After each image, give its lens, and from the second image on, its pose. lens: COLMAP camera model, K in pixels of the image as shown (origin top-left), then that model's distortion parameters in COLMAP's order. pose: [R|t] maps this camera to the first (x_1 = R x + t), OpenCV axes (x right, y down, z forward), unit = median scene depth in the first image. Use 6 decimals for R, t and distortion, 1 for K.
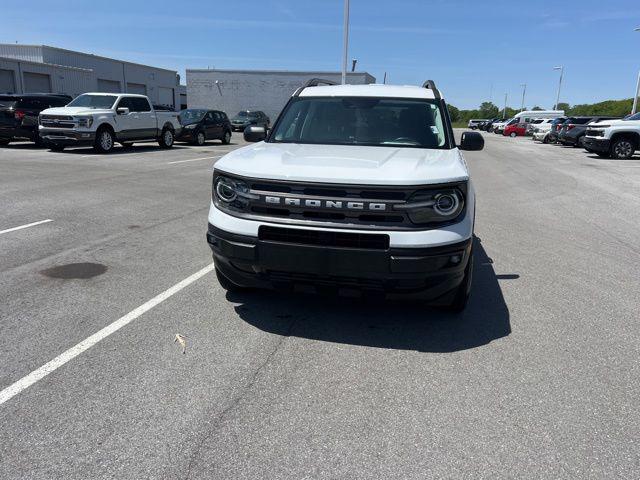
lens RADIAL K [[479.2, 0, 328.0], [0, 479.2, 245.5], [0, 0, 1]] dist [0.051046, -0.054361]
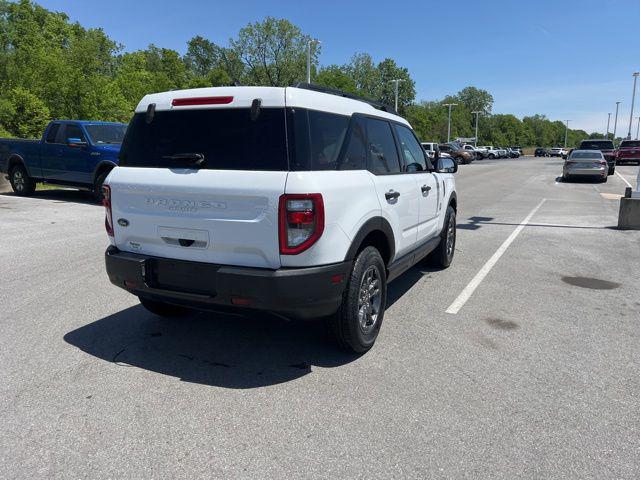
lens RADIAL K [[479.2, 0, 323.8], [0, 479.2, 238.9], [0, 0, 1]] dist [0.051046, -0.054361]
pose [[-0.966150, -0.079973, 0.245272, -0.179912], [0.032678, 0.905141, 0.423854, -0.598115], [-0.255902, 0.417522, -0.871888, 2.263664]]
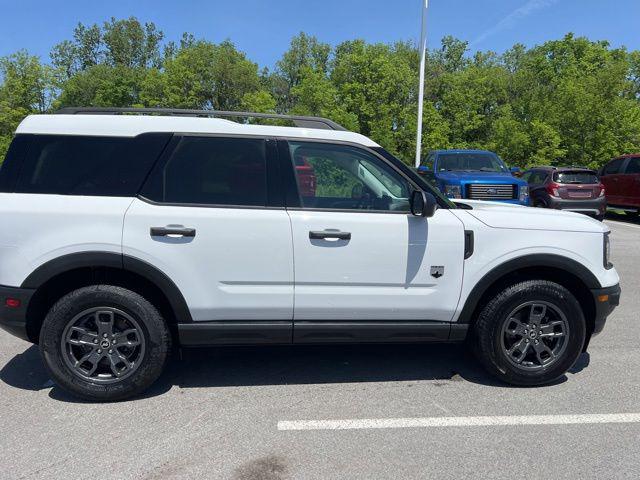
lens RADIAL K [[479.2, 0, 323.2], [0, 479.2, 245.4], [0, 0, 1]] dist [0.051046, -0.054361]
pose [[-0.286899, -0.175341, 0.941777, -0.797655], [0.221780, 0.944240, 0.243361, -0.400330], [-0.931935, 0.278688, -0.232015, 1.406771]]
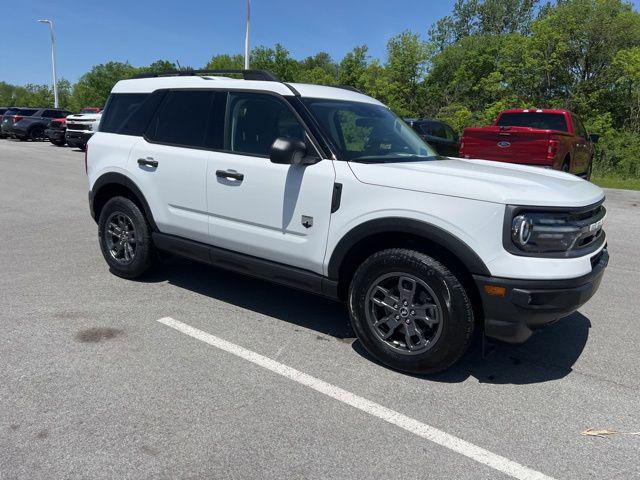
lens RADIAL K [[479.2, 0, 327.0], [0, 479.2, 234.2], [0, 0, 1]] dist [0.051046, -0.054361]
pose [[0.408416, -0.201292, 0.890324, -0.801410], [0.202802, 0.971014, 0.126504, -0.211539], [-0.889982, 0.128893, 0.437400, 0.740694]]
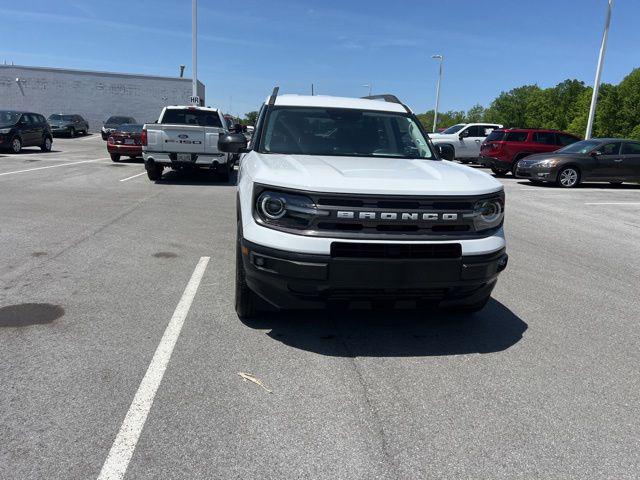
lens RADIAL K [[479.2, 0, 327.4], [0, 479.2, 236.8], [0, 0, 1]] dist [0.051046, -0.054361]
pose [[0.933835, -0.058157, 0.352945, -0.344310], [0.070066, 0.997320, -0.021049, -0.024135], [-0.350775, 0.044385, 0.935407, 0.090384]]
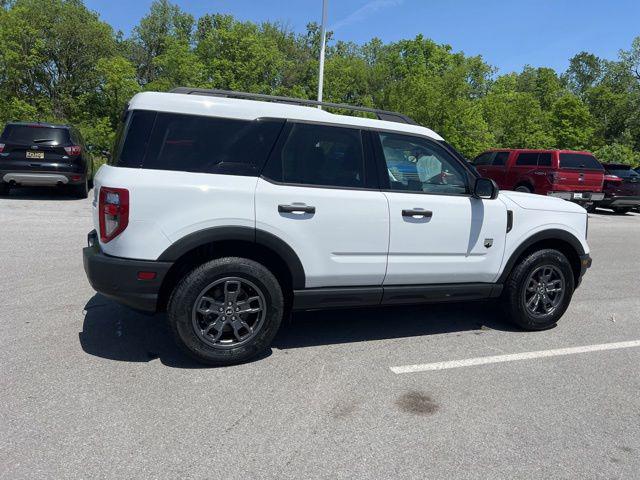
lens RADIAL K [[479.2, 0, 324.6], [0, 479.2, 239.4], [0, 0, 1]] dist [0.051046, -0.054361]
pose [[-0.547882, -0.198329, 0.812706, -0.742091], [0.139578, 0.936201, 0.322562, -0.494689], [-0.824829, 0.290162, -0.485245, 1.794079]]
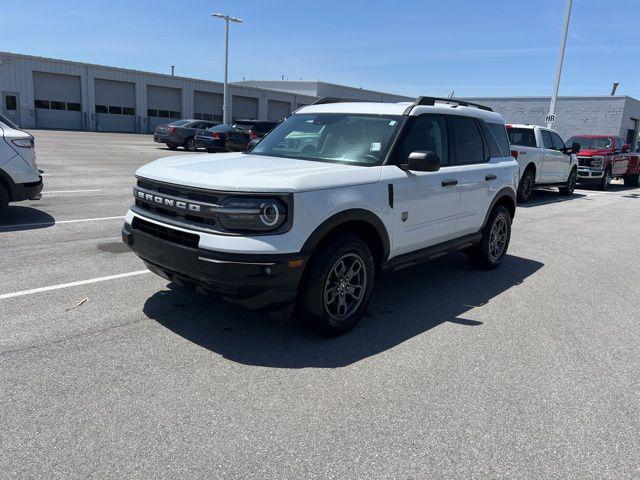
lens RADIAL K [[479.2, 0, 328.0], [0, 479.2, 239.5], [0, 0, 1]] dist [0.051046, -0.054361]
pose [[0.867631, 0.122361, -0.481916, 0.600495], [-0.153837, 0.987750, -0.026170, -0.020043], [0.472811, 0.096843, 0.875826, 0.145163]]
